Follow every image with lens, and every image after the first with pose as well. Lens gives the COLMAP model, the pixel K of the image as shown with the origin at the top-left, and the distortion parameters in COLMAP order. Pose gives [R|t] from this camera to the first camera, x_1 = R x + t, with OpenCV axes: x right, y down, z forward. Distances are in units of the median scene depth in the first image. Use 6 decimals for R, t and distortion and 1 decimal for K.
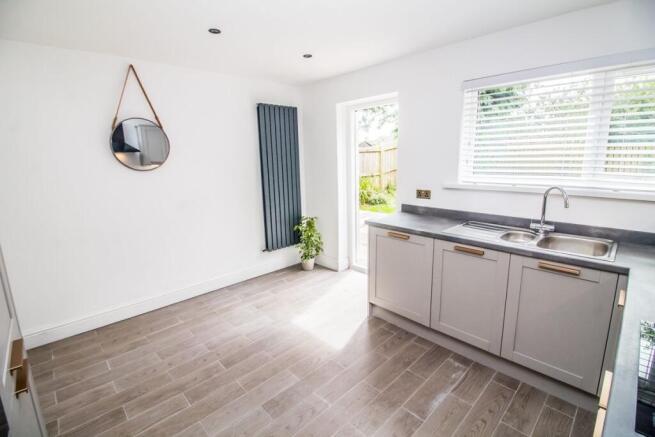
lens RADIAL K [[300.9, 0, 329.3], [0, 300.9, 216.2], [0, 0, 1]] dist [-0.006238, -0.002665]
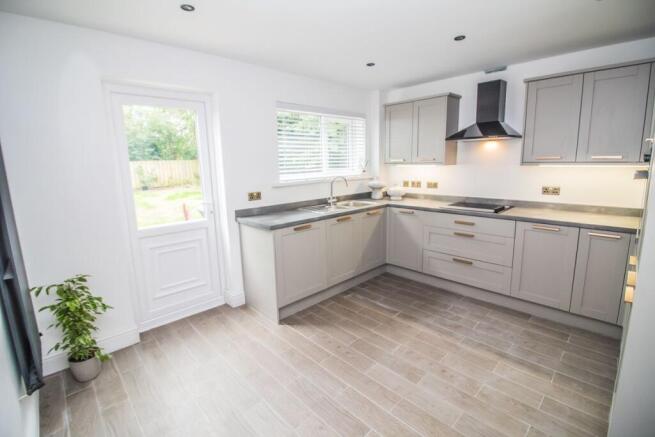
lens RADIAL K [[300.9, 0, 328.3], [0, 300.9, 215.6], [0, 0, 1]] dist [-0.006238, -0.002665]
pose [[0.004804, -0.164209, 0.986414, -1.005170], [0.216637, 0.963170, 0.159285, -0.161352], [-0.976240, 0.212929, 0.040200, 0.955577]]
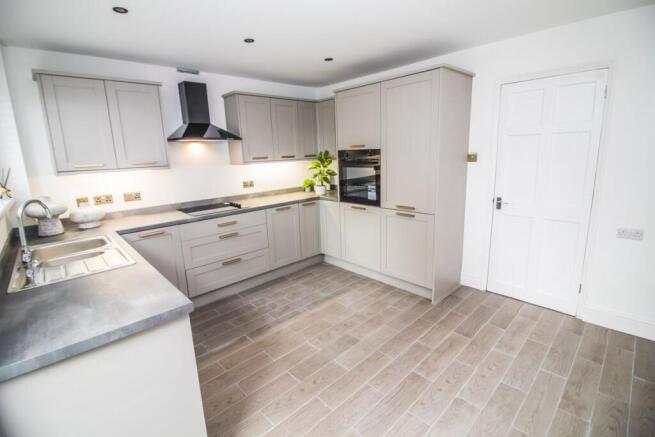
lens RADIAL K [[300.9, 0, 326.8], [0, 300.9, 215.4], [0, 0, 1]] dist [-0.006238, -0.002665]
pose [[-0.998384, 0.050094, 0.026817, -0.121164], [0.056584, 0.919569, 0.388833, -0.320694], [-0.005182, 0.389722, -0.920918, 1.671830]]
